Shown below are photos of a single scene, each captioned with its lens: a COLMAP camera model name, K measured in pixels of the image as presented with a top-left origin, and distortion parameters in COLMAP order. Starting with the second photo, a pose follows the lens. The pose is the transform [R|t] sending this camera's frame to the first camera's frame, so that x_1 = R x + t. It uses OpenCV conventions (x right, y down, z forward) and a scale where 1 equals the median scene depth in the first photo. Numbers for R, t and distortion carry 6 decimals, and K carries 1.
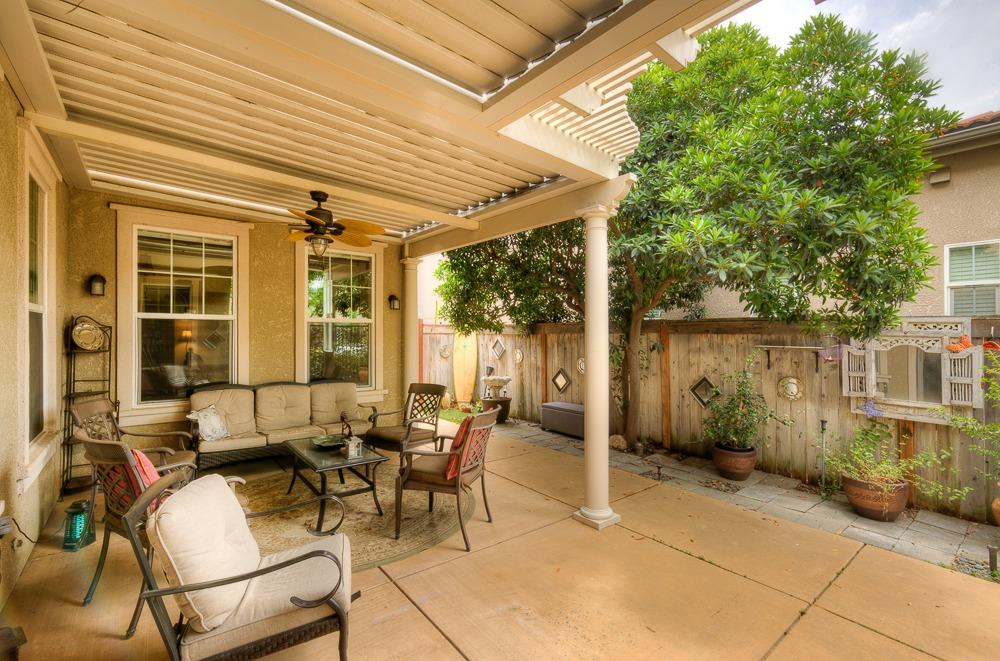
lens RADIAL K [[445.7, 0, 494.4], [0, 445.7, 330.9], [0, 0, 1]] dist [0.004902, 0.000595]
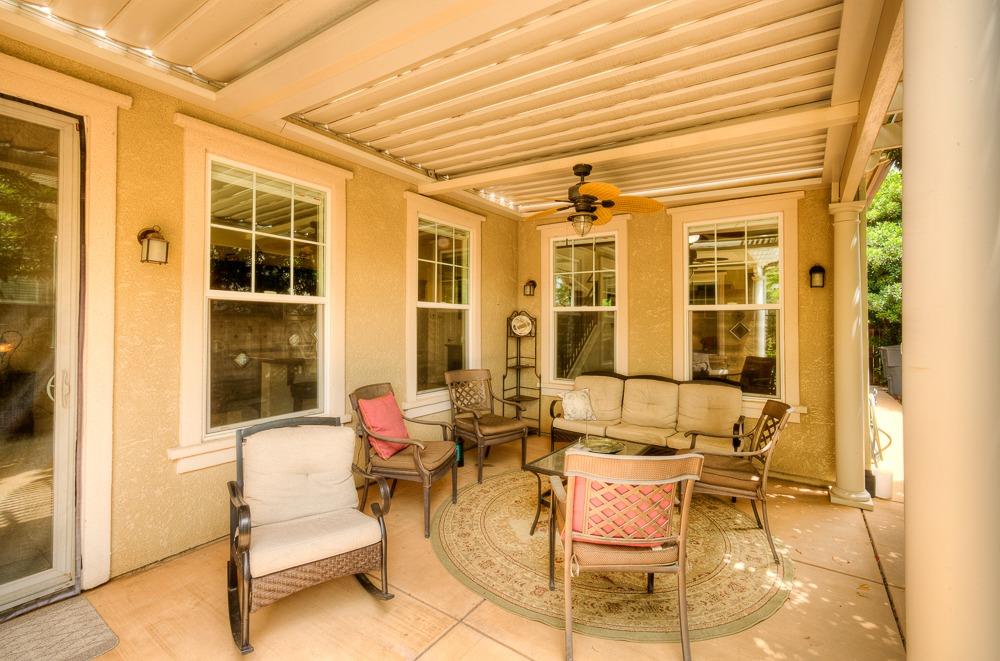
lens RADIAL K [[445.7, 0, 512.4], [0, 445.7, 319.4], [0, 0, 1]] dist [0.004902, 0.000595]
pose [[0.310550, -0.009364, -0.950511, 0.321118], [0.005173, 0.999953, -0.008161, 0.004310], [0.950543, -0.002383, 0.310584, 0.453200]]
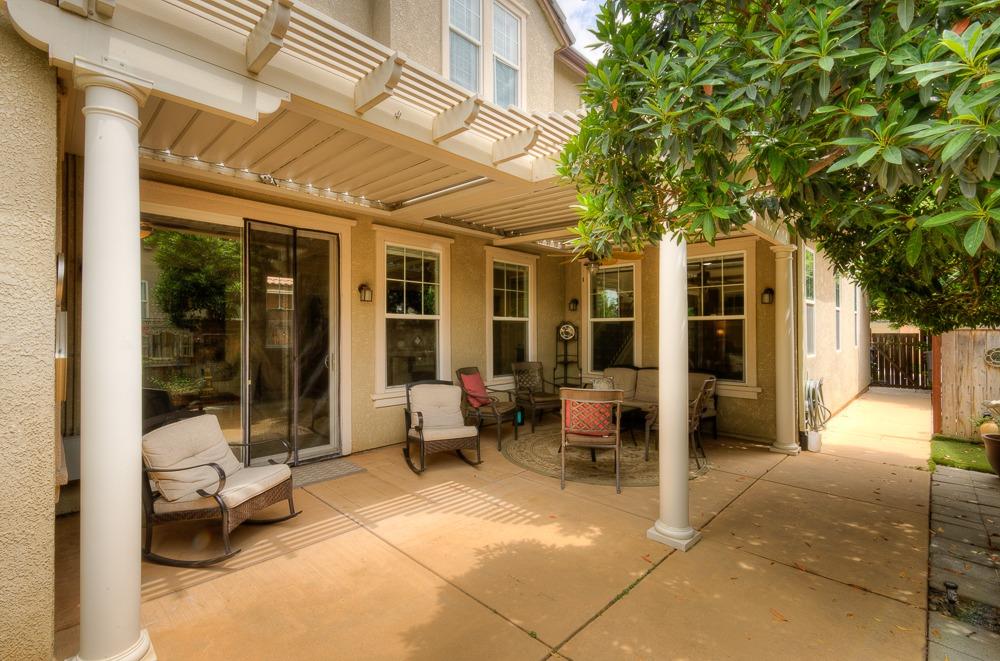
lens RADIAL K [[445.7, 0, 494.5], [0, 445.7, 333.9], [0, 0, 1]] dist [0.004902, 0.000595]
pose [[0.106840, 0.001977, -0.994274, 0.786933], [0.010461, 0.999940, 0.003113, 0.009036], [0.994221, -0.010733, 0.106813, 0.405383]]
